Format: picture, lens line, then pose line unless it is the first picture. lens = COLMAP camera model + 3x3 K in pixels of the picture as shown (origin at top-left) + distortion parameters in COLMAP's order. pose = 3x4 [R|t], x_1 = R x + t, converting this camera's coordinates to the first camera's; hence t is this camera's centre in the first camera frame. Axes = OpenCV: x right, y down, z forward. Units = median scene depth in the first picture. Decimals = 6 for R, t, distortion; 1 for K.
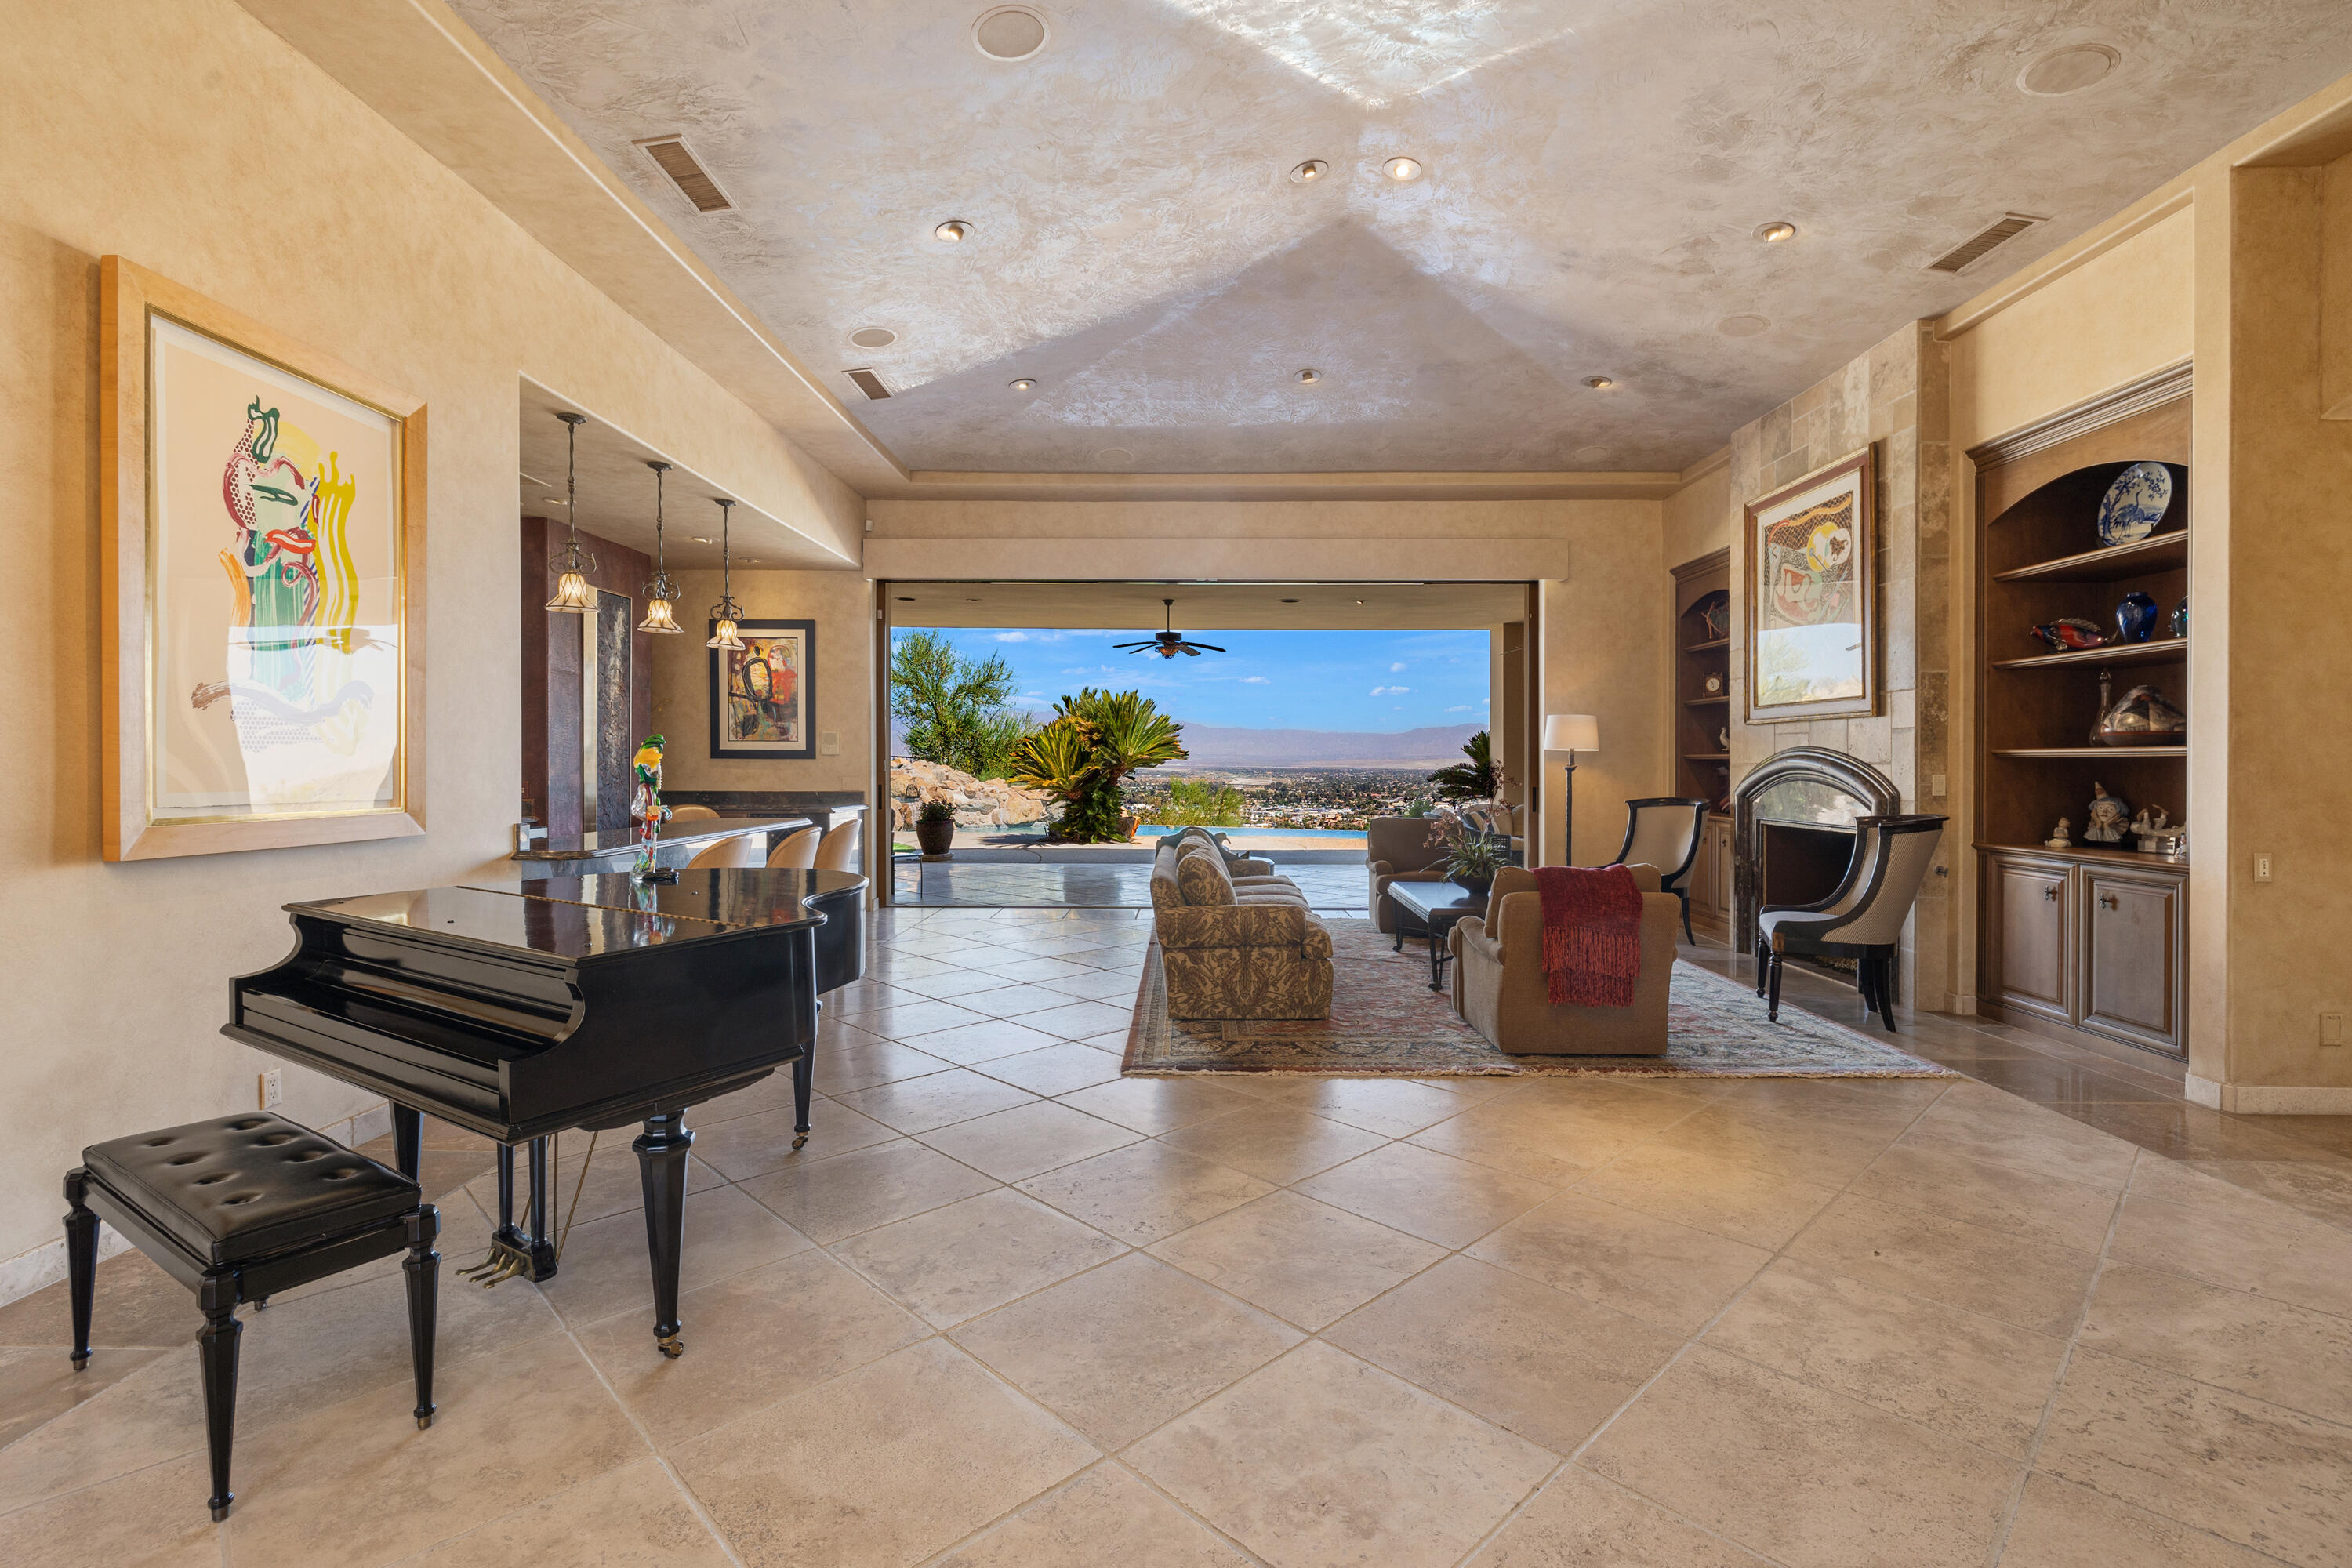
lens RADIAL K [[1068.8, 0, 1191.0], [0, 1068.8, 767.3], [0, 0, 1]] dist [-0.001817, -0.001508]
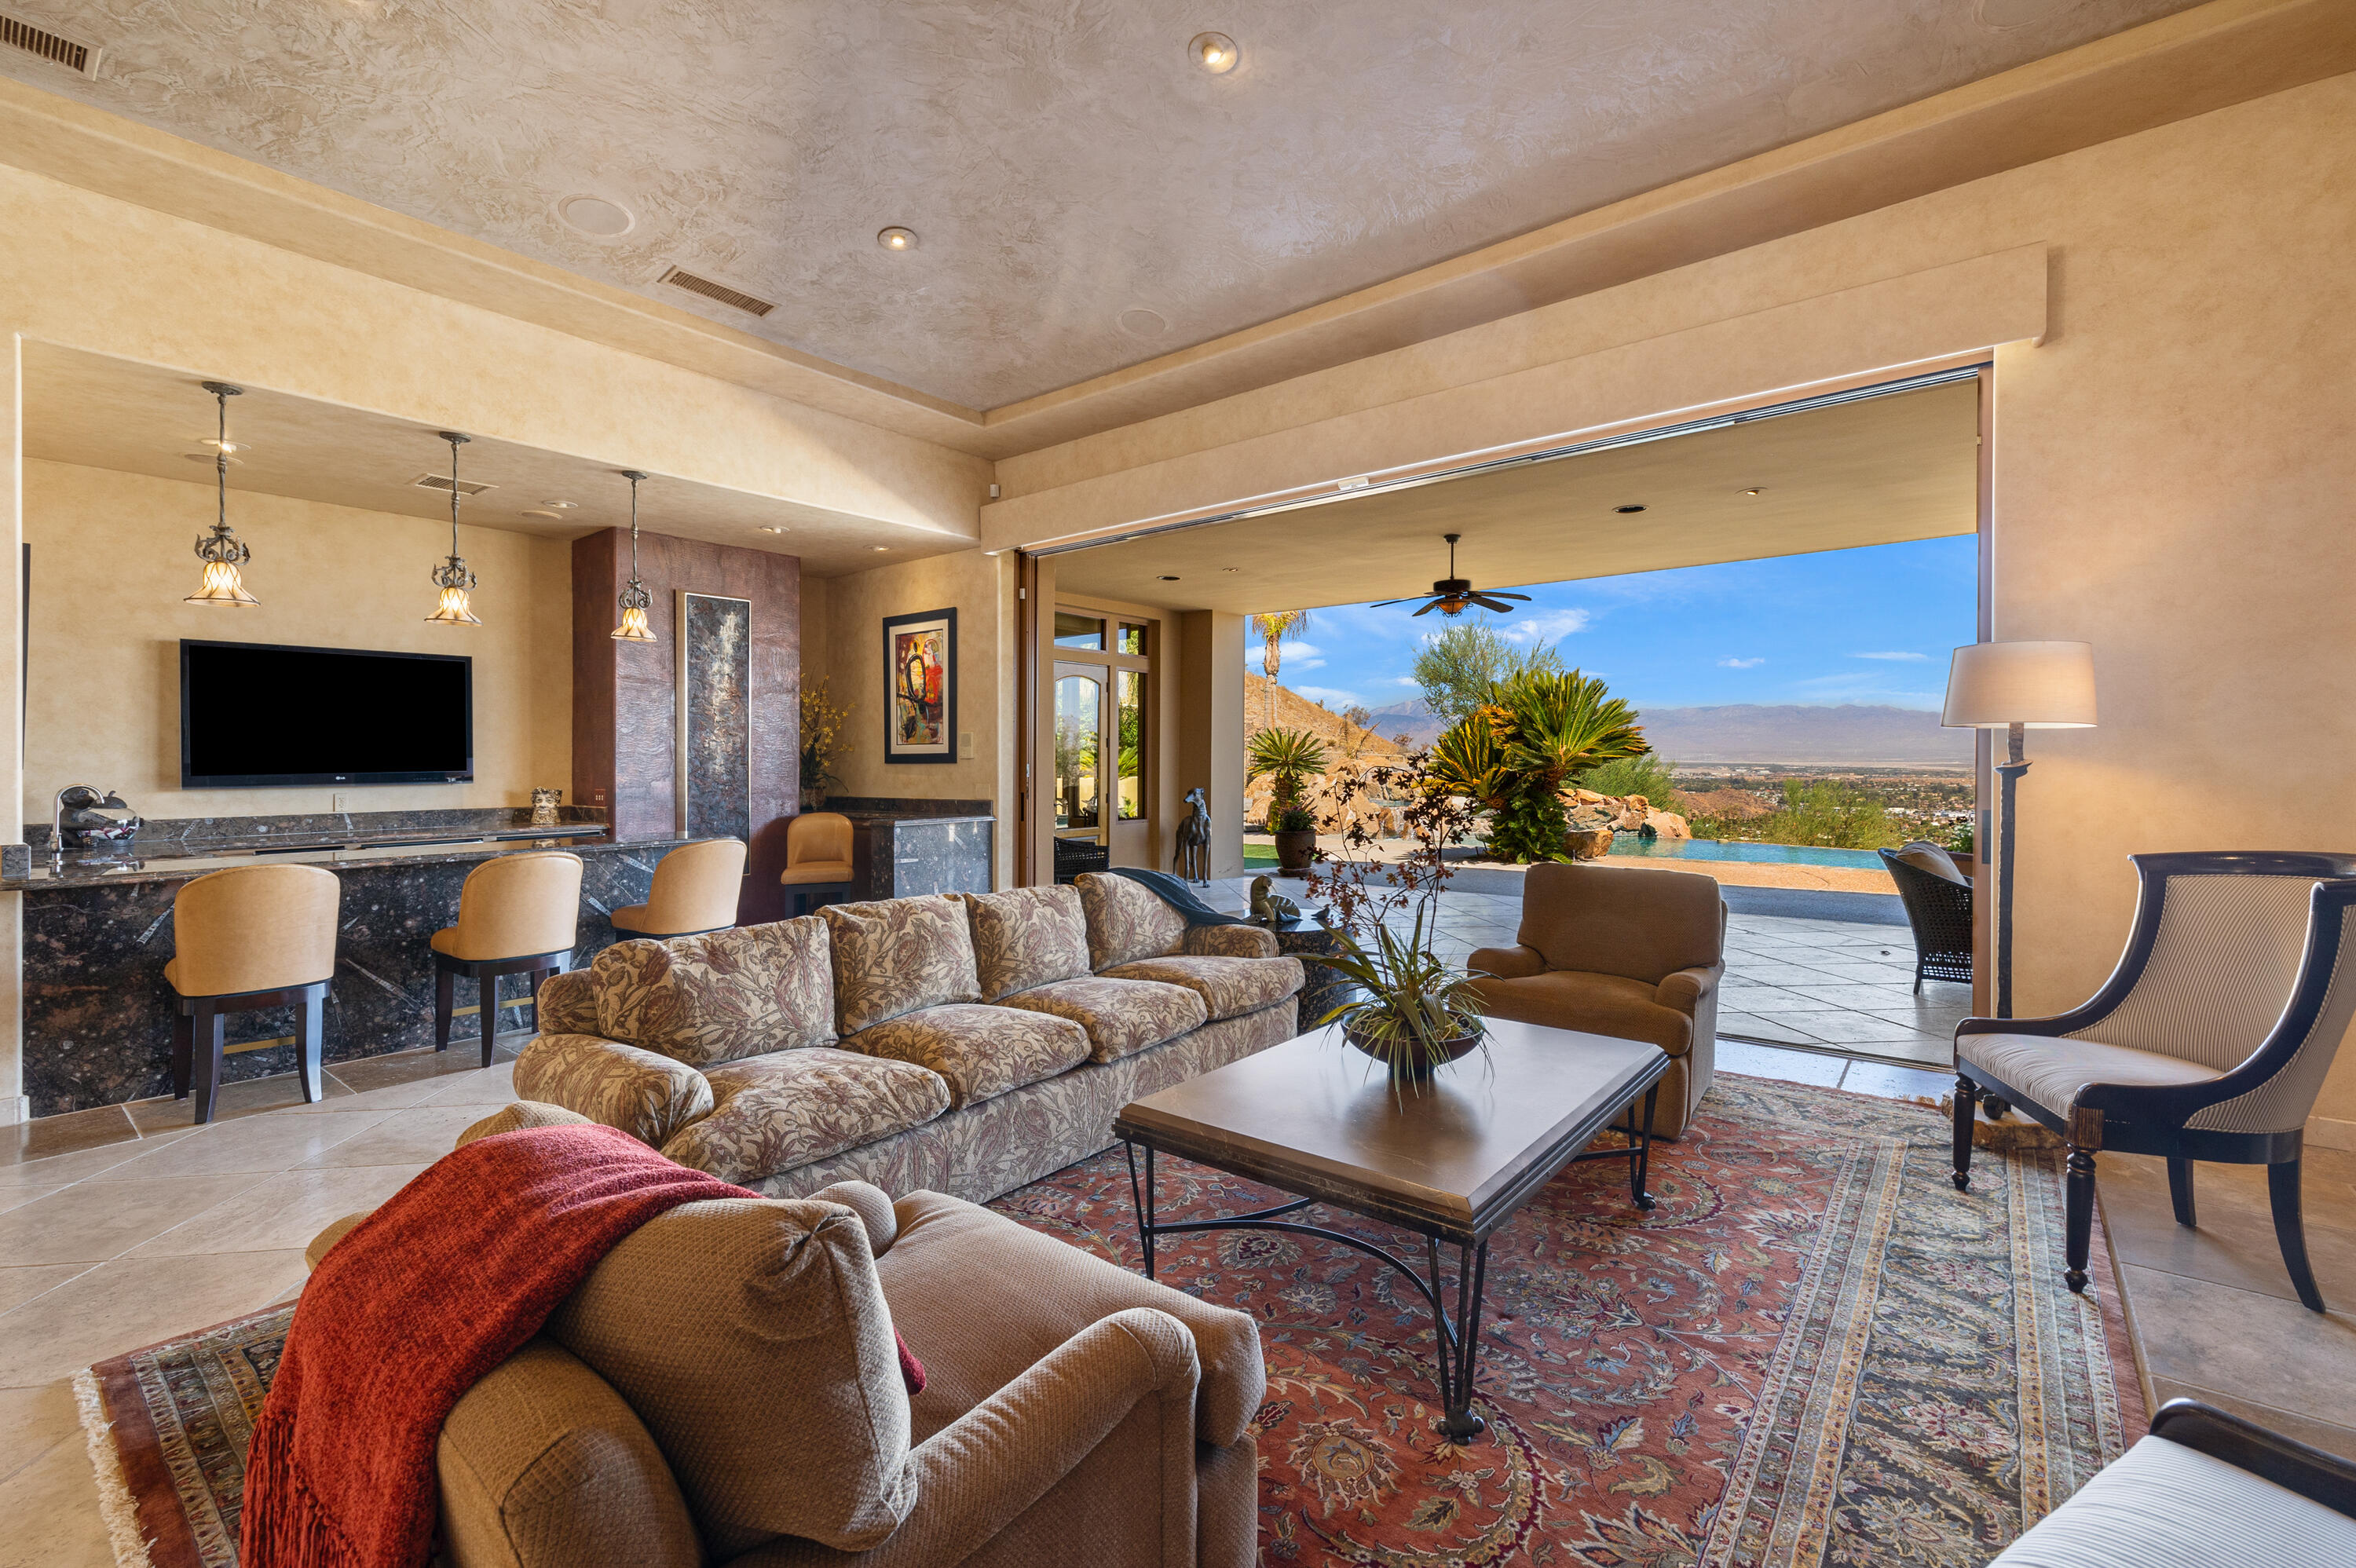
lens RADIAL K [[1009.0, 0, 1200.3], [0, 1009.0, 760.3], [0, 0, 1]] dist [0.002025, -0.000027]
pose [[0.794440, -0.010642, -0.607250, 0.319996], [0.006321, 0.999937, -0.009255, -0.001318], [0.607310, 0.003514, 0.794457, 0.456040]]
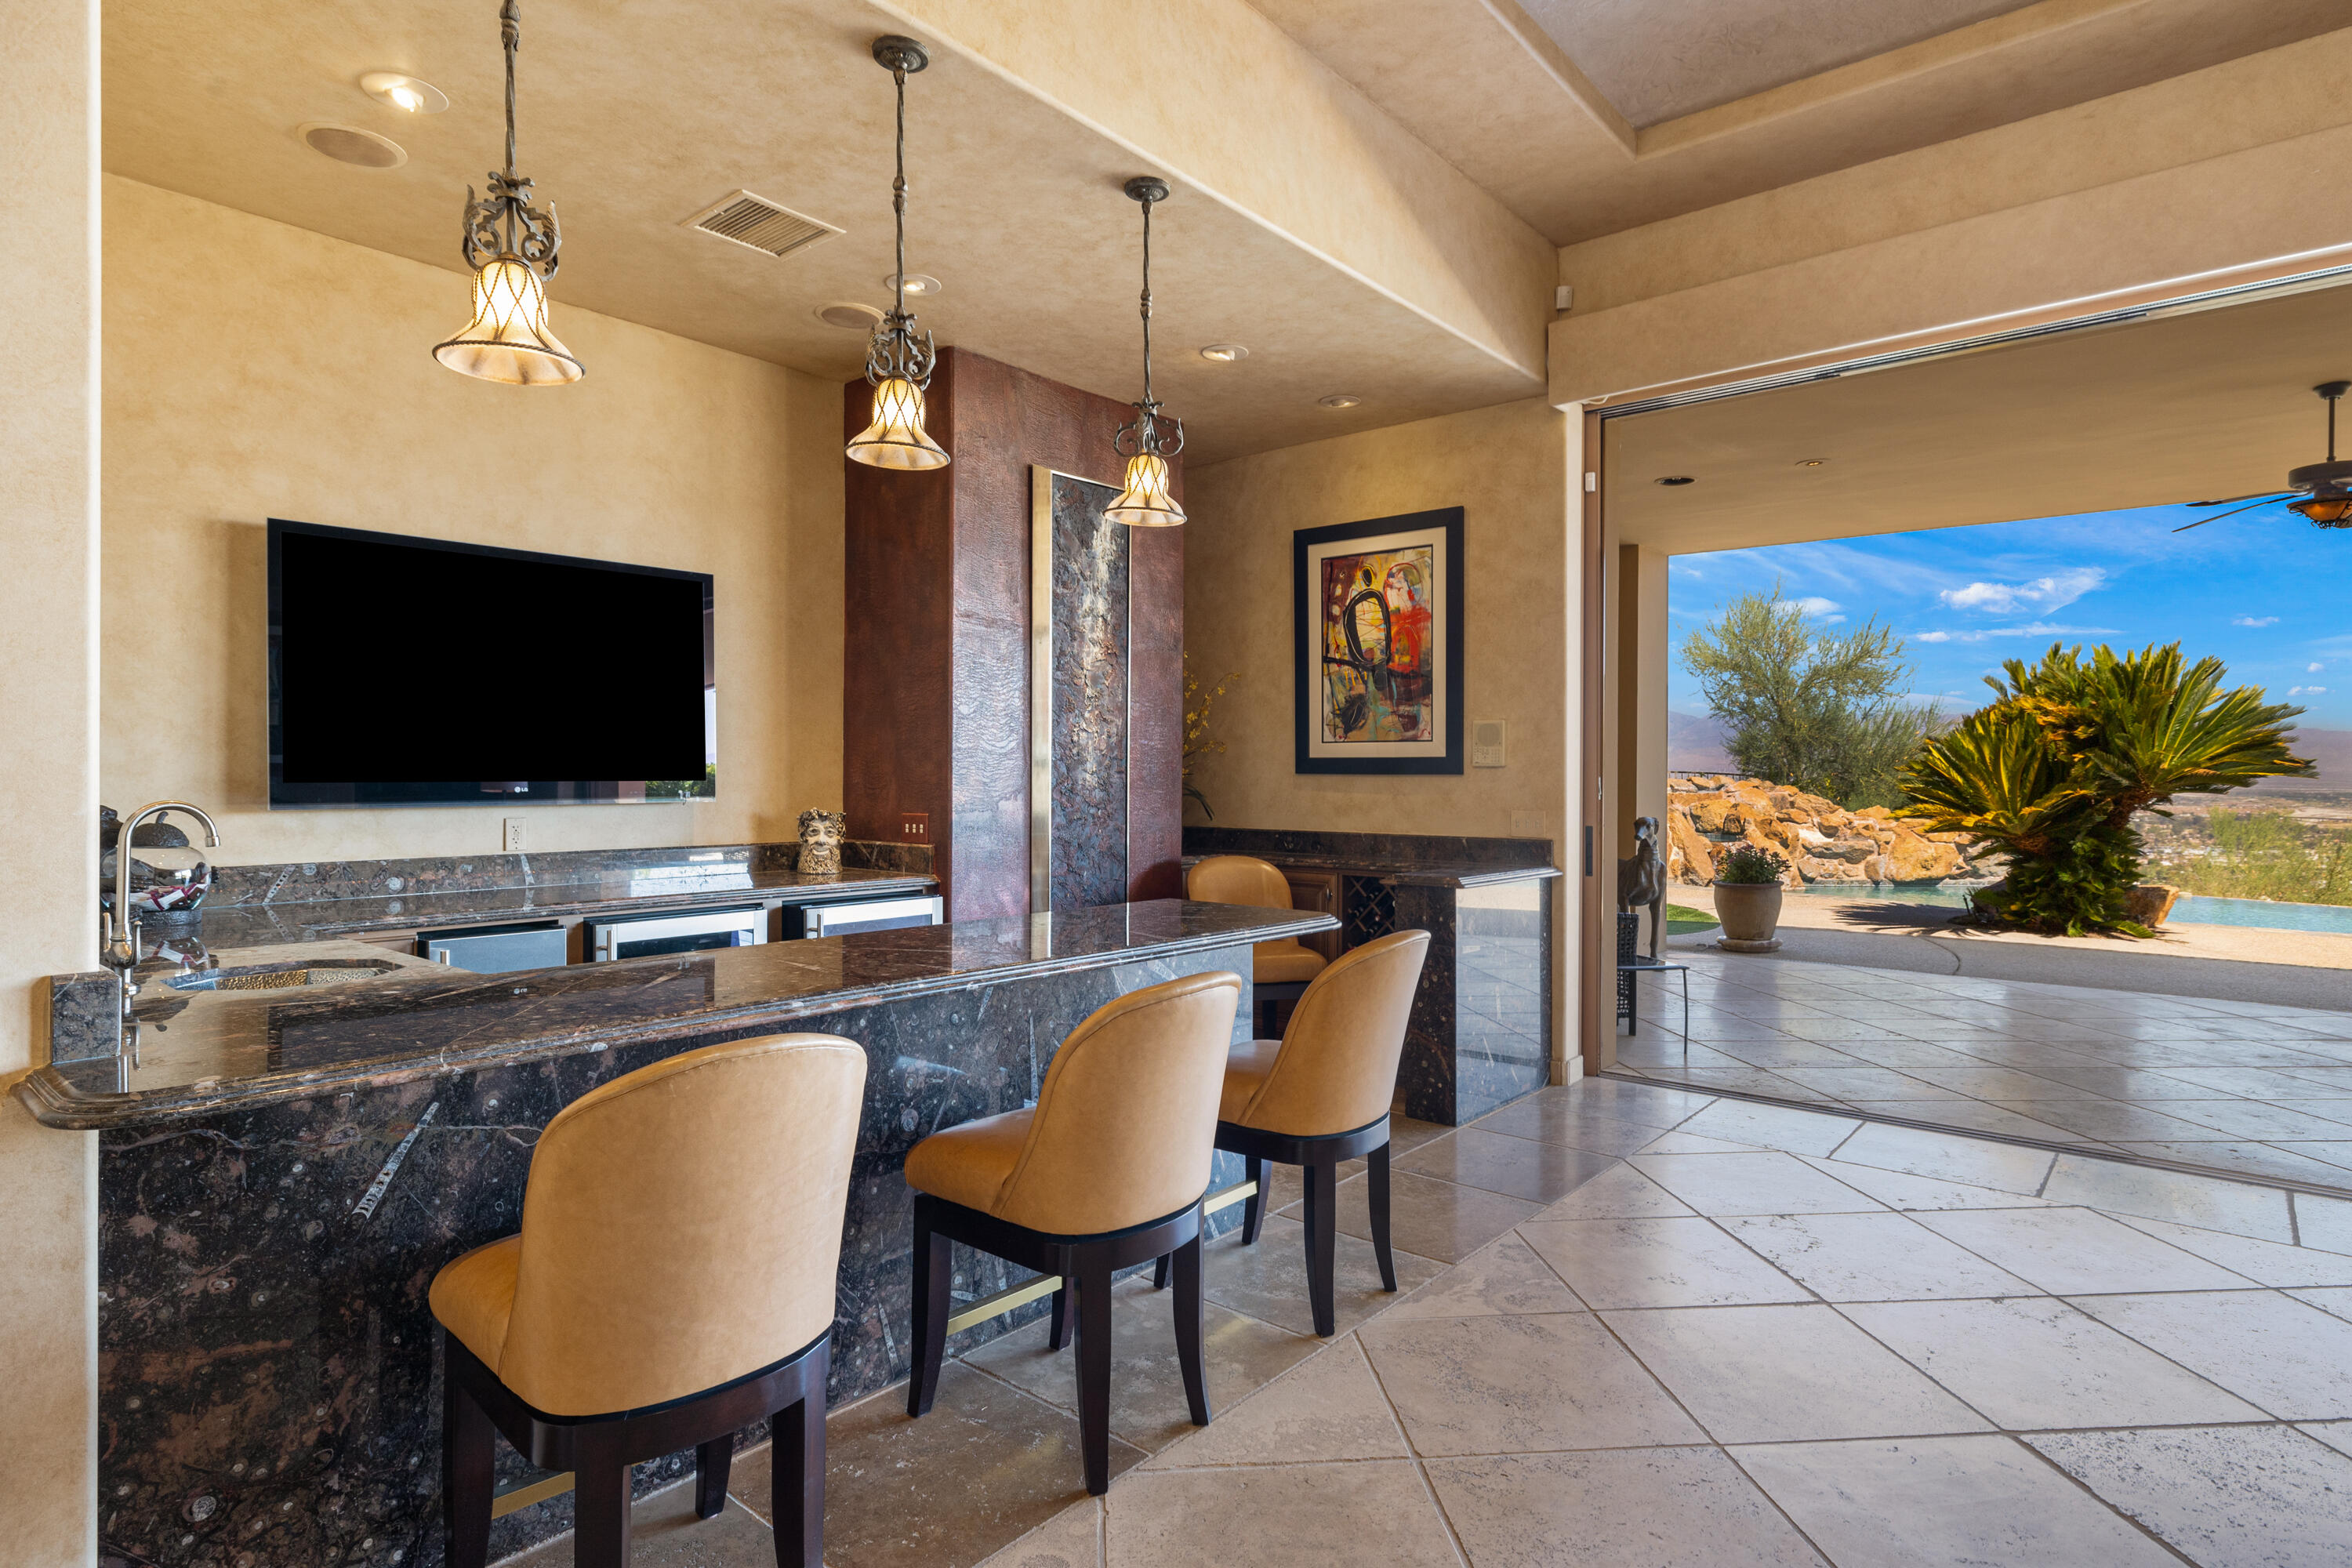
lens RADIAL K [[1234.4, 0, 1189.7], [0, 1234.4, 783.5], [0, 0, 1]] dist [-0.012018, 0.005800]
pose [[0.769251, 0.003411, -0.638938, -0.071411], [-0.005328, 0.999985, -0.001076, -0.002255], [0.638925, 0.004232, 0.769258, 0.455853]]
